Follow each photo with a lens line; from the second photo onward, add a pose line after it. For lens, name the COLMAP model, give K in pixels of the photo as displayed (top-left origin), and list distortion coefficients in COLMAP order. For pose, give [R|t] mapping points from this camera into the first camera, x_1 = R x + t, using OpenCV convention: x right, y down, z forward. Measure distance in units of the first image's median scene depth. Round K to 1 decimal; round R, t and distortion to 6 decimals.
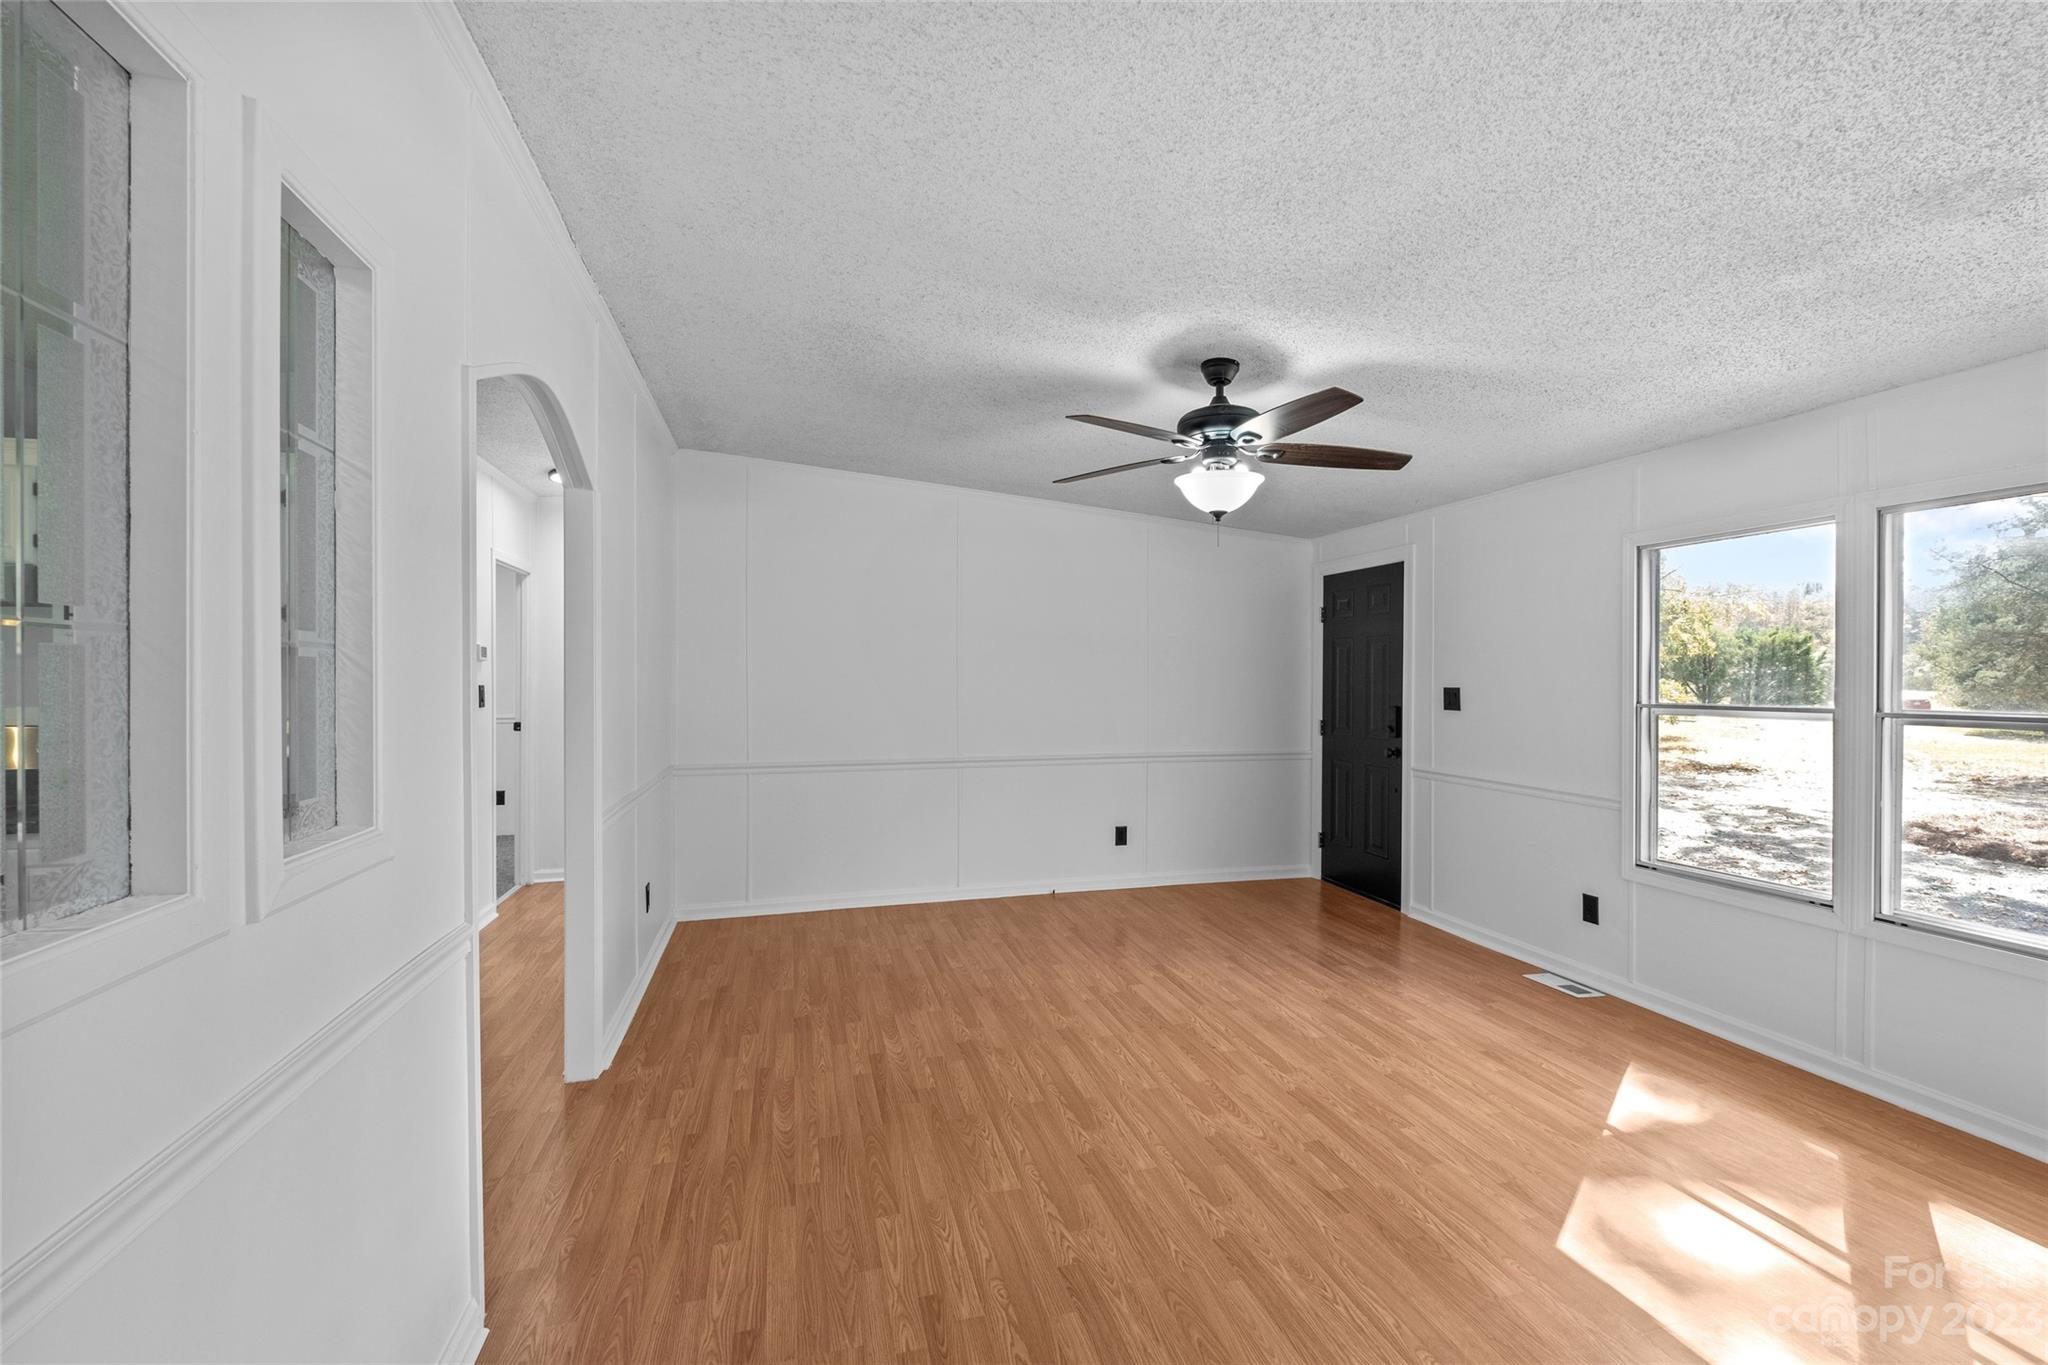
lens RADIAL K [[883.0, 0, 1031.4], [0, 883.0, 683.8], [0, 0, 1]] dist [-0.004117, -0.000478]
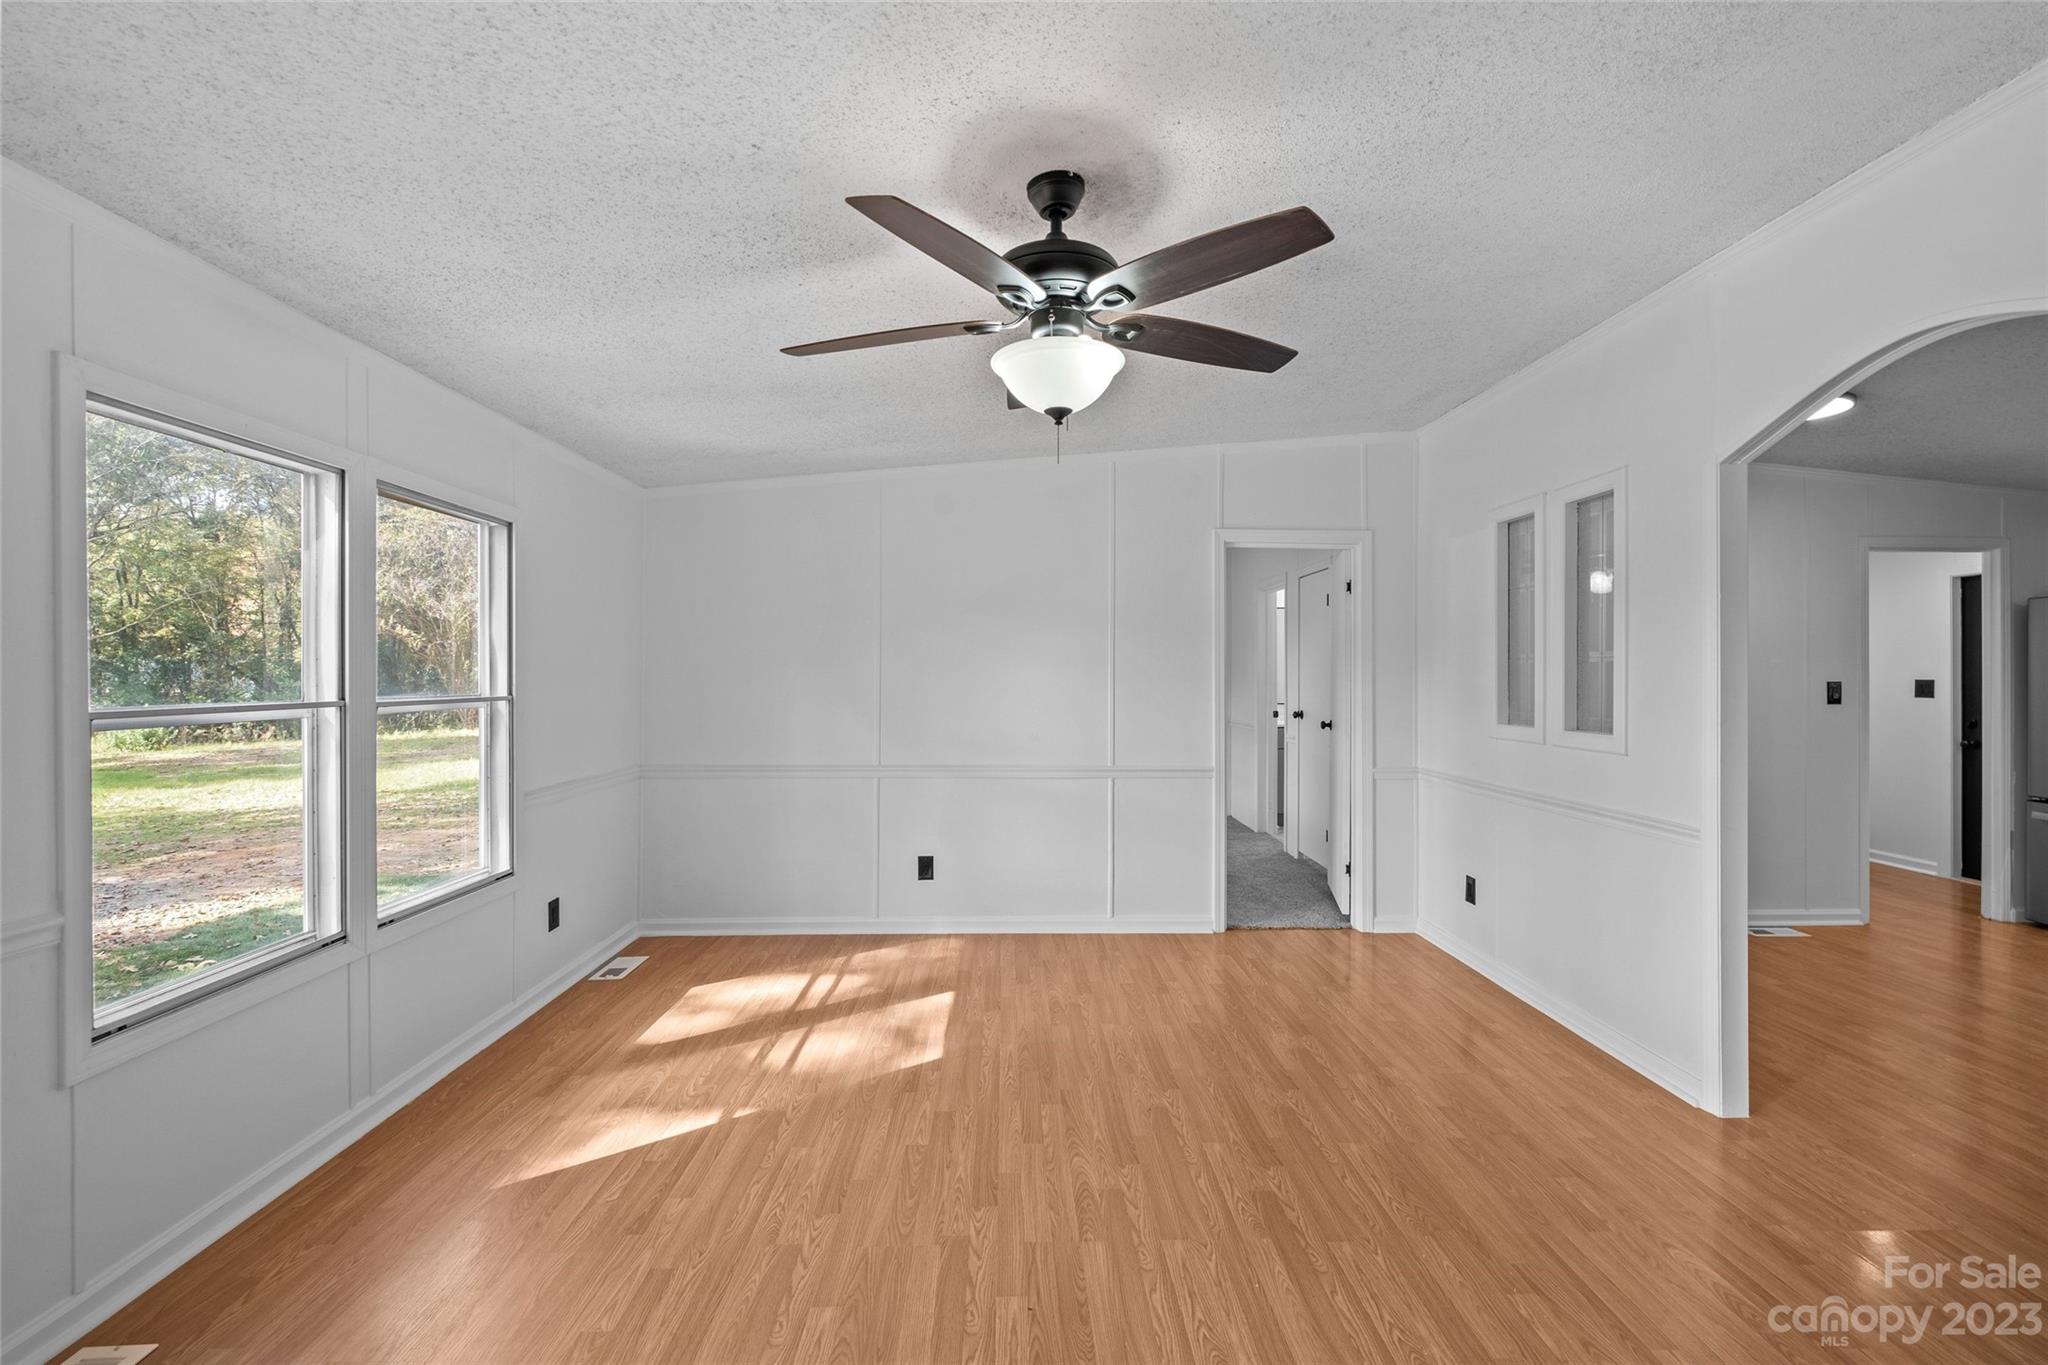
lens RADIAL K [[883.0, 0, 1031.4], [0, 883.0, 683.8], [0, 0, 1]] dist [-0.004117, -0.000478]
pose [[-0.971852, -0.004469, 0.235548, 0.072438], [-0.000511, 0.999858, 0.016865, -0.003106], [-0.235590, 0.016270, -0.971716, 1.527140]]
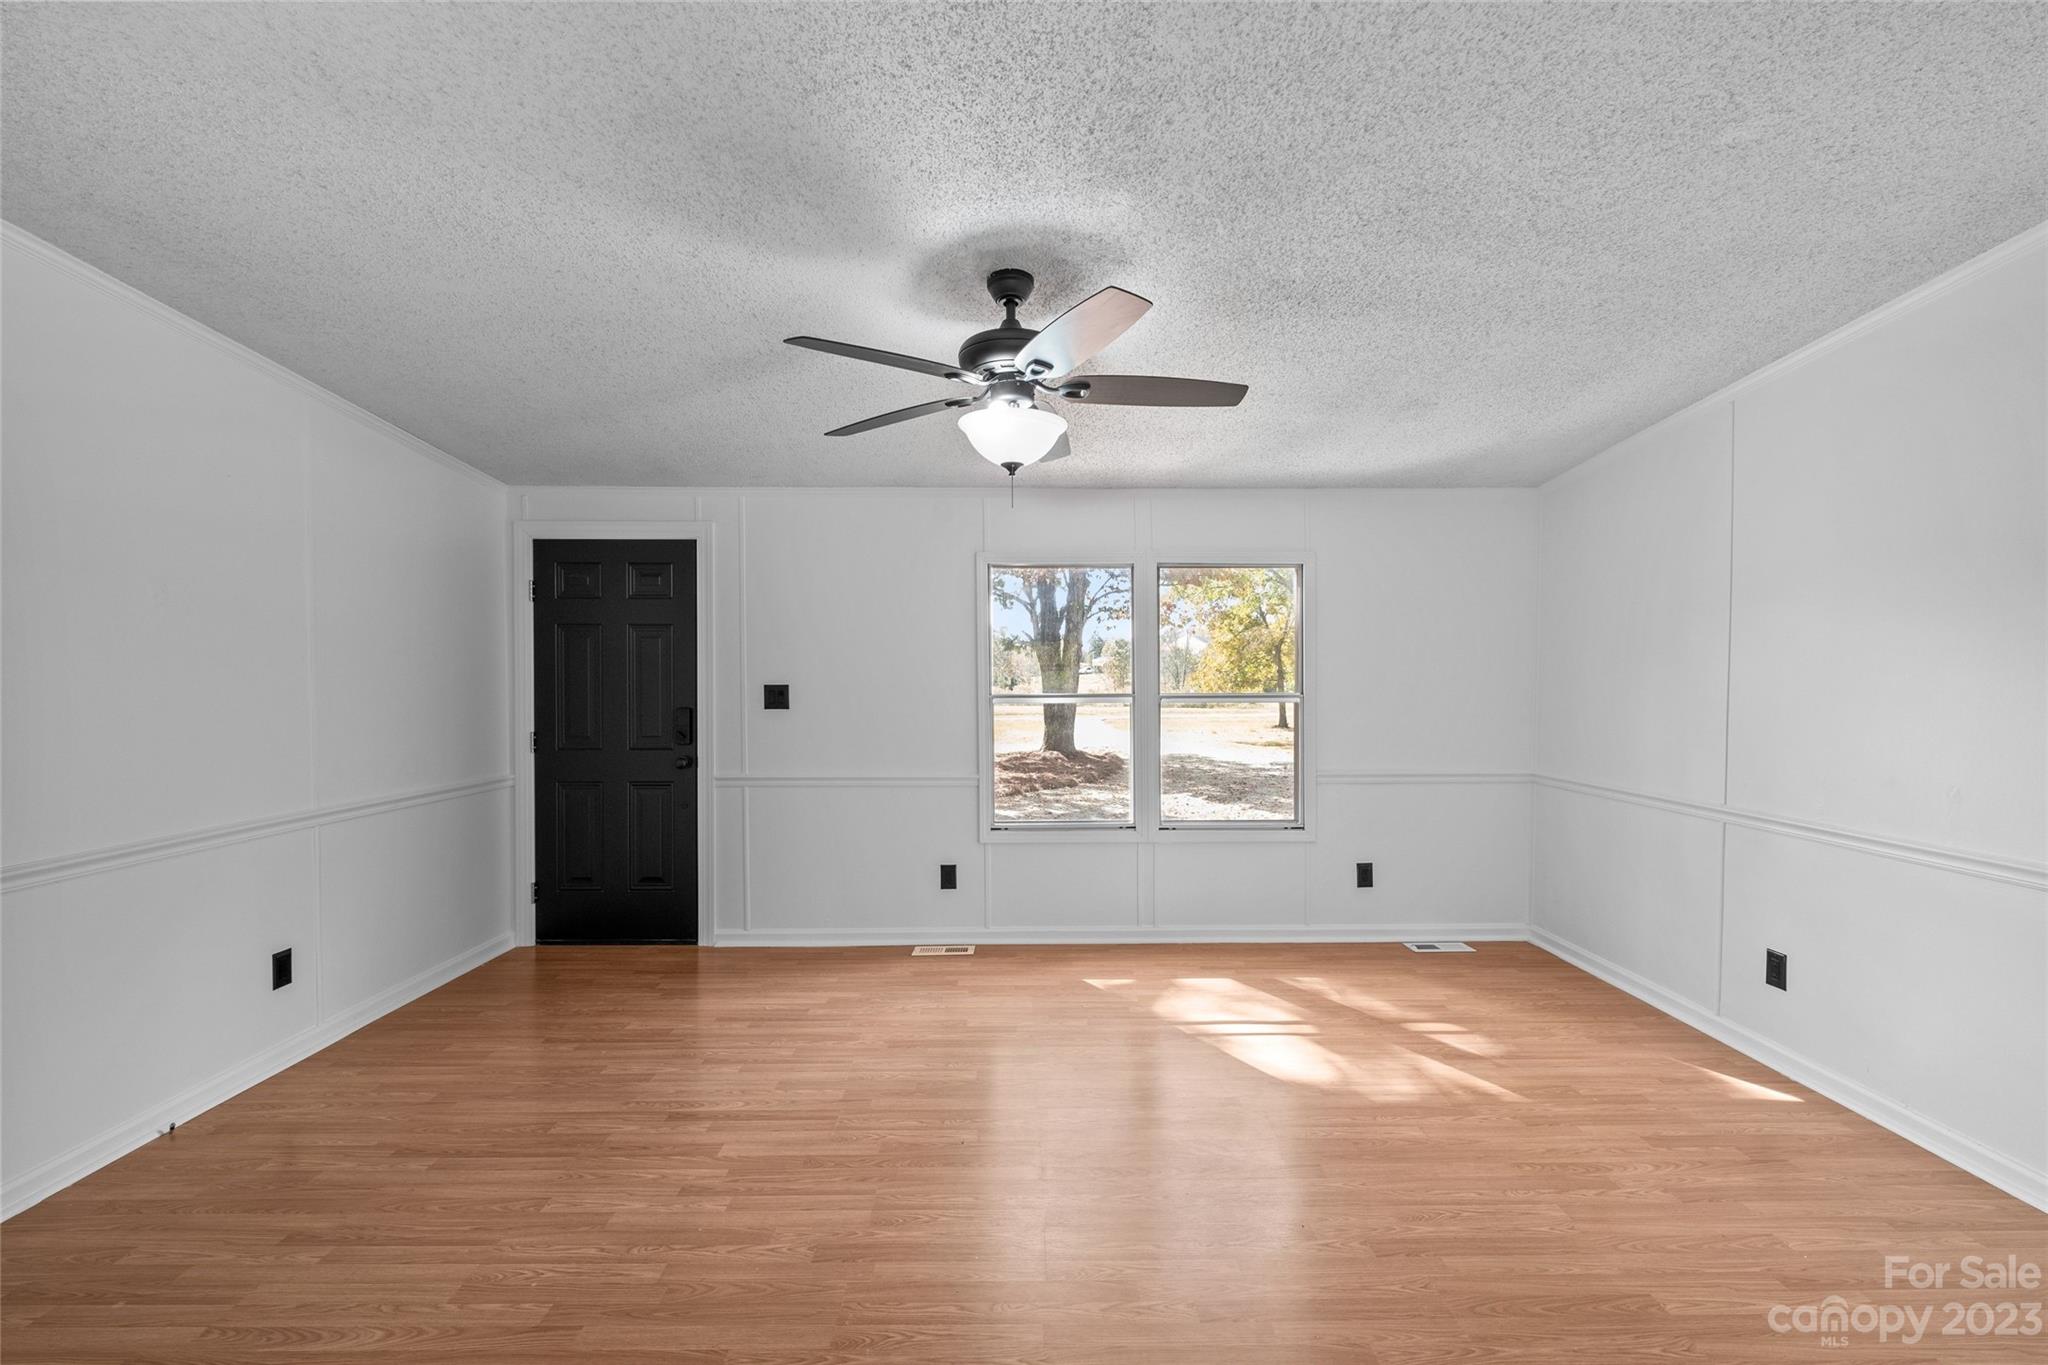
lens RADIAL K [[883.0, 0, 1031.4], [0, 883.0, 683.8], [0, 0, 1]] dist [-0.004117, -0.000478]
pose [[0.247839, -0.009296, 0.968757, -0.525620], [0.012462, 0.999902, 0.006407, 0.000980], [-0.968721, 0.010484, 0.247930, 0.732605]]
